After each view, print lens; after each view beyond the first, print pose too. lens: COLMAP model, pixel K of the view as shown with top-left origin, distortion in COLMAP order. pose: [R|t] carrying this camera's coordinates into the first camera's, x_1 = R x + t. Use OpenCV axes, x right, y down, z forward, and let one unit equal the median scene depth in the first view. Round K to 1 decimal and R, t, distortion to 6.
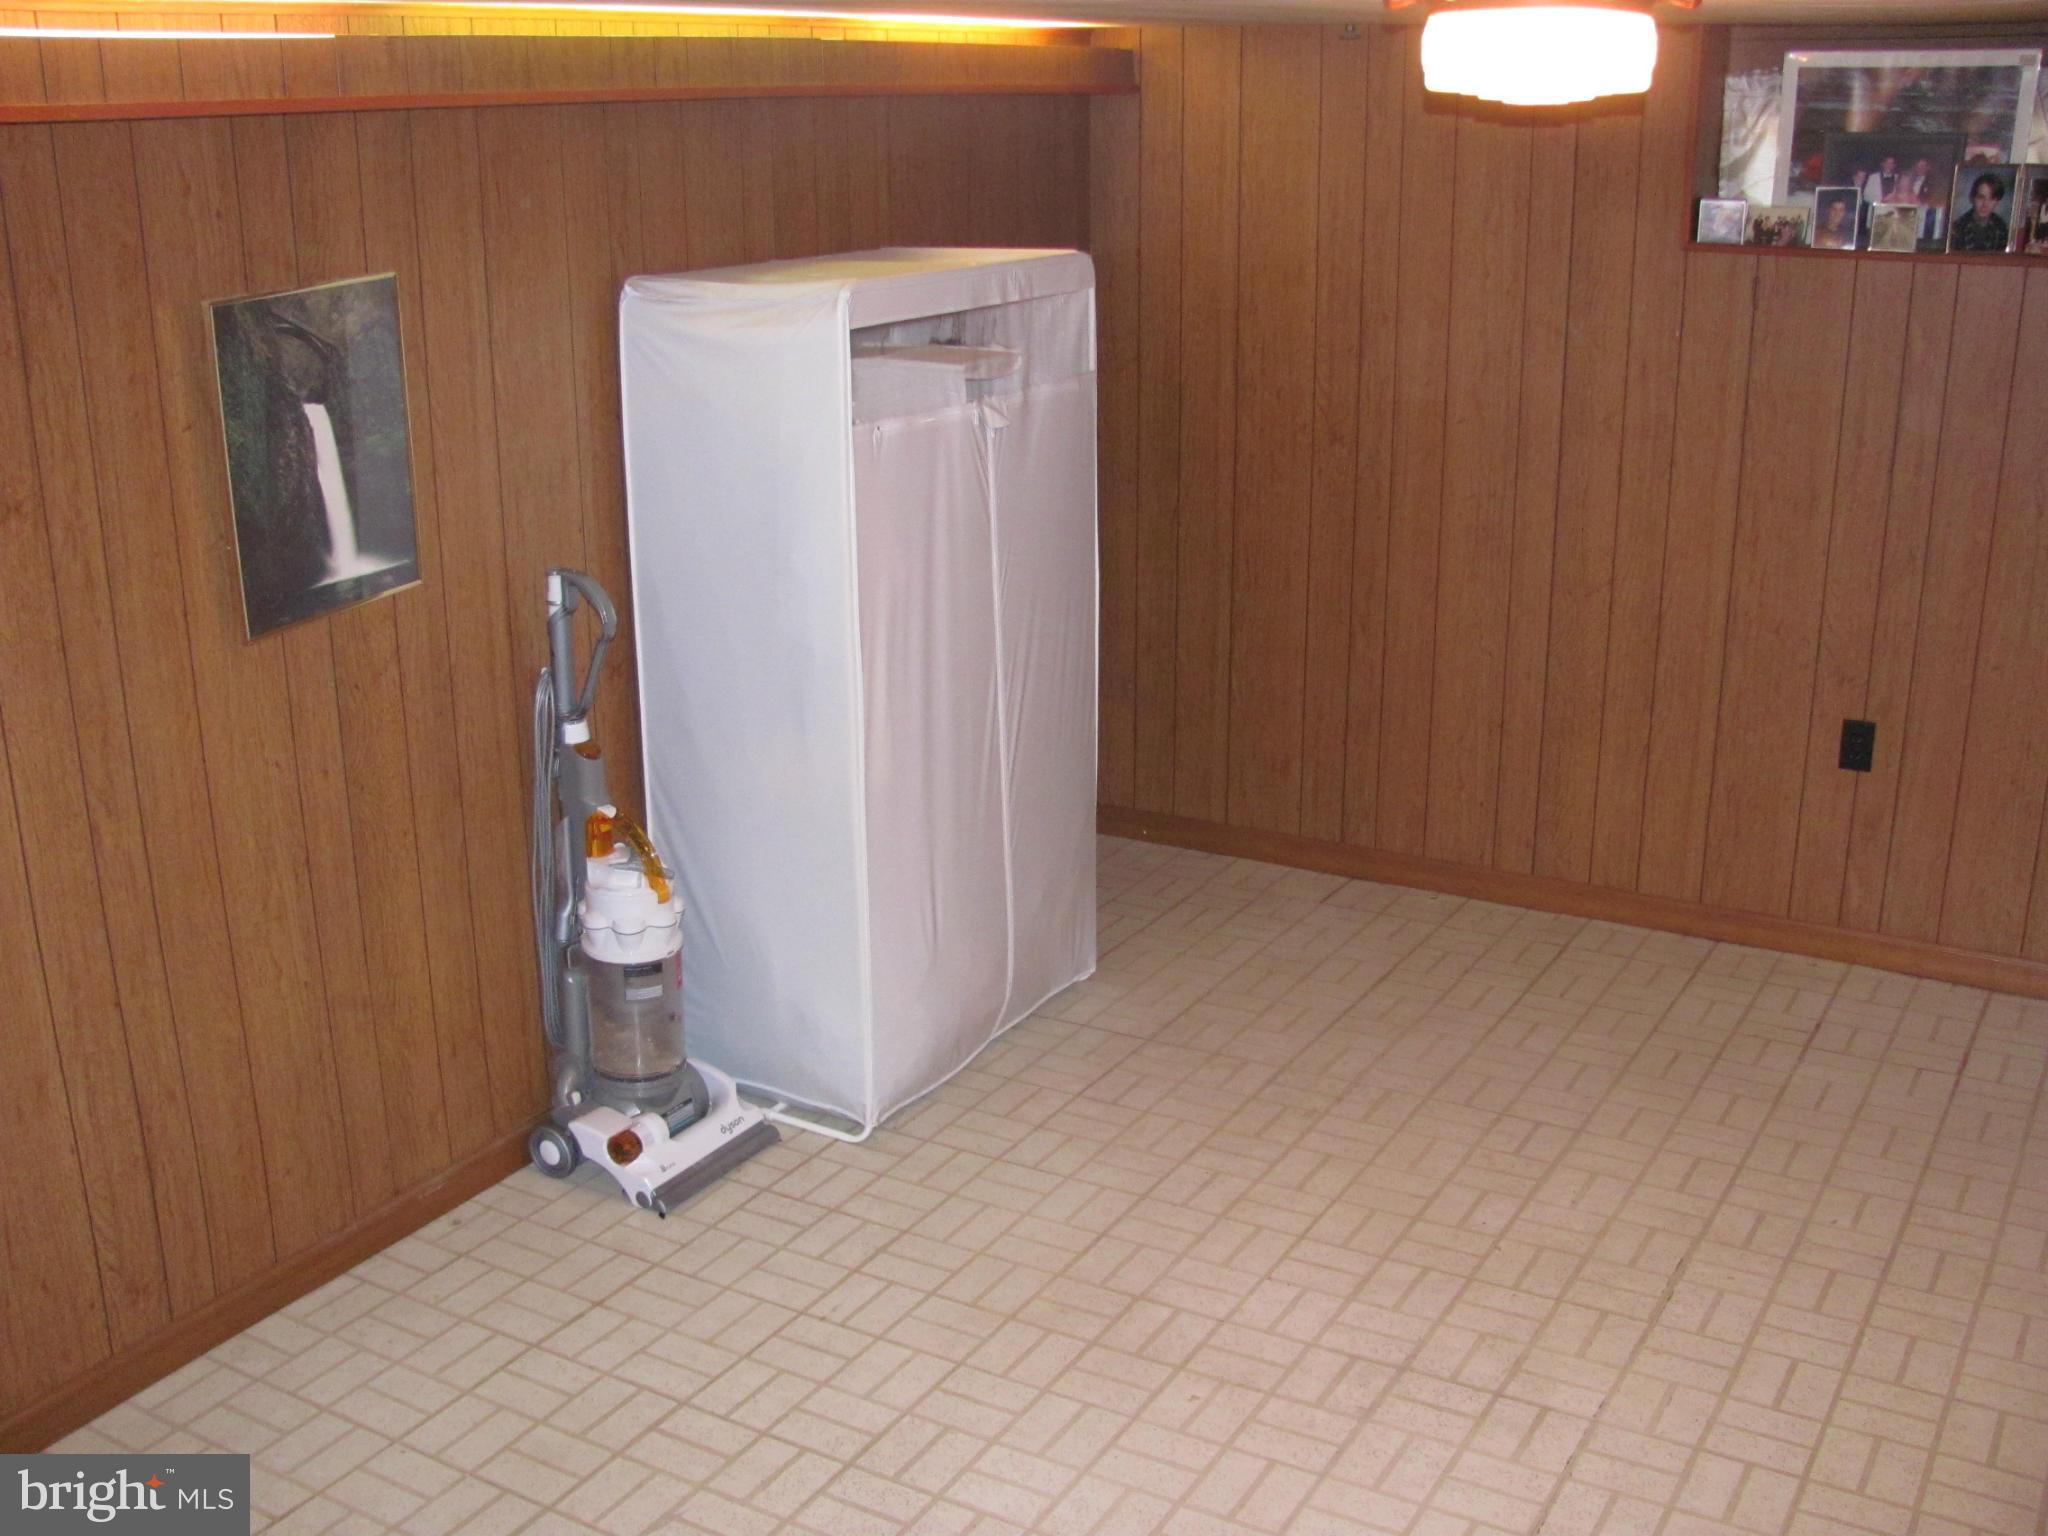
lens RADIAL K [[2126.3, 0, 1024.0], [0, 2126.3, 768.0], [0, 0, 1]] dist [-0.195735, 0.244291]
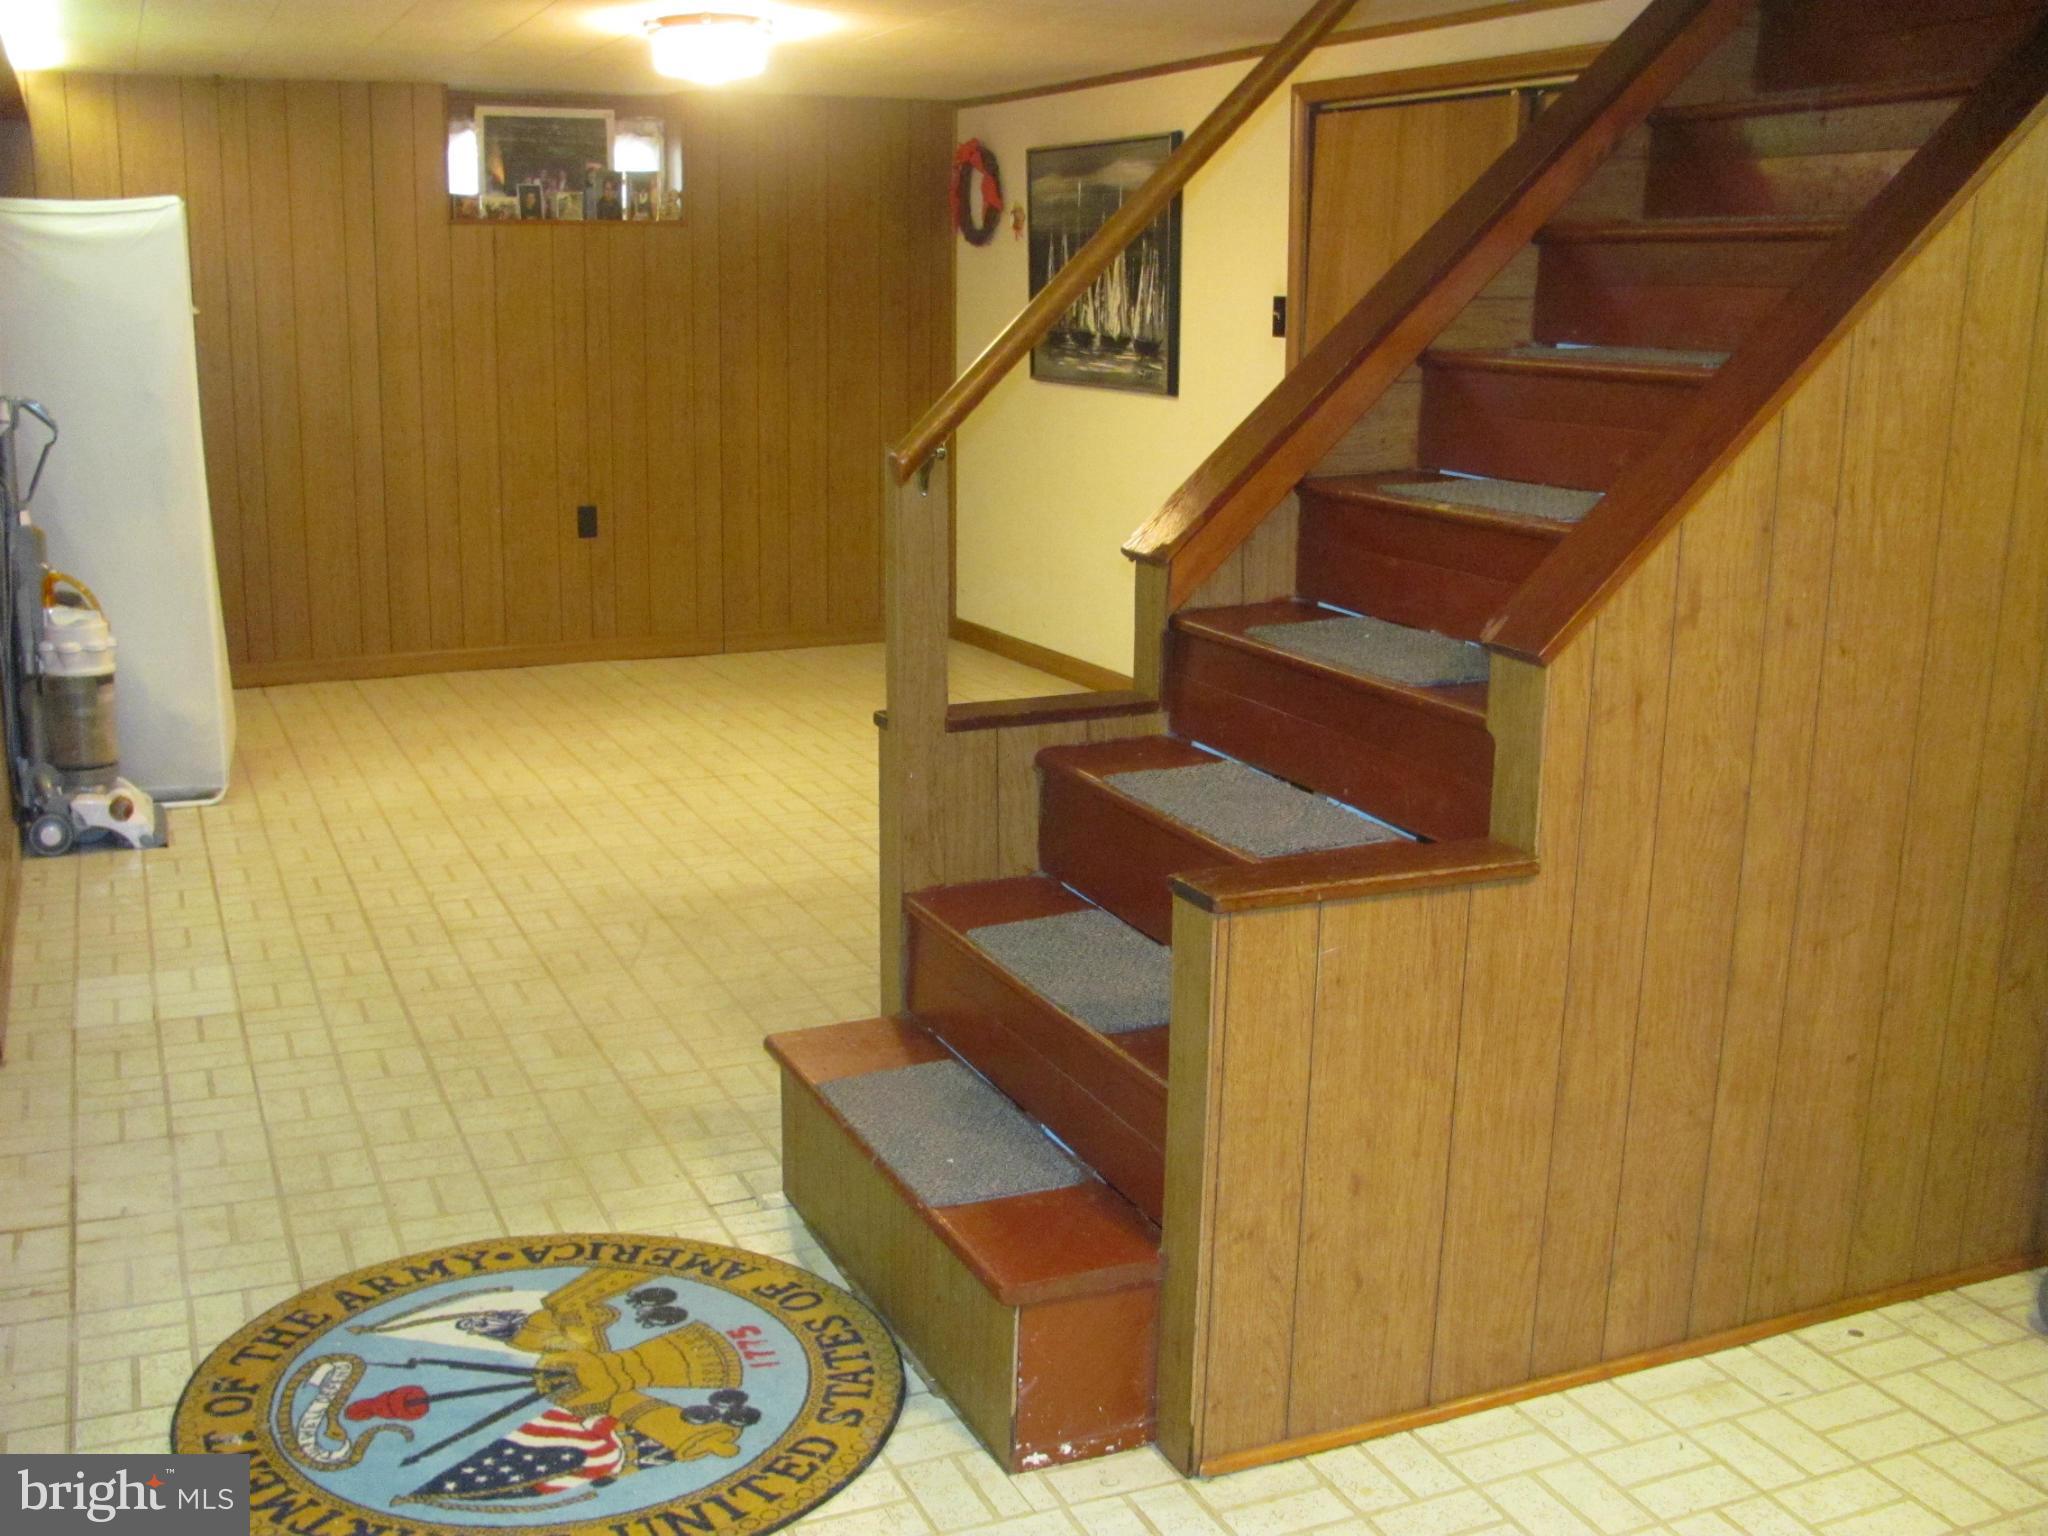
lens RADIAL K [[2126.3, 0, 1024.0], [0, 2126.3, 768.0], [0, 0, 1]] dist [-0.195735, 0.244291]
pose [[0.579885, -0.168684, 0.797044, -0.782077], [0.234708, 0.971442, 0.034832, 0.208514], [-0.780157, 0.166874, 0.602916, -0.242823]]
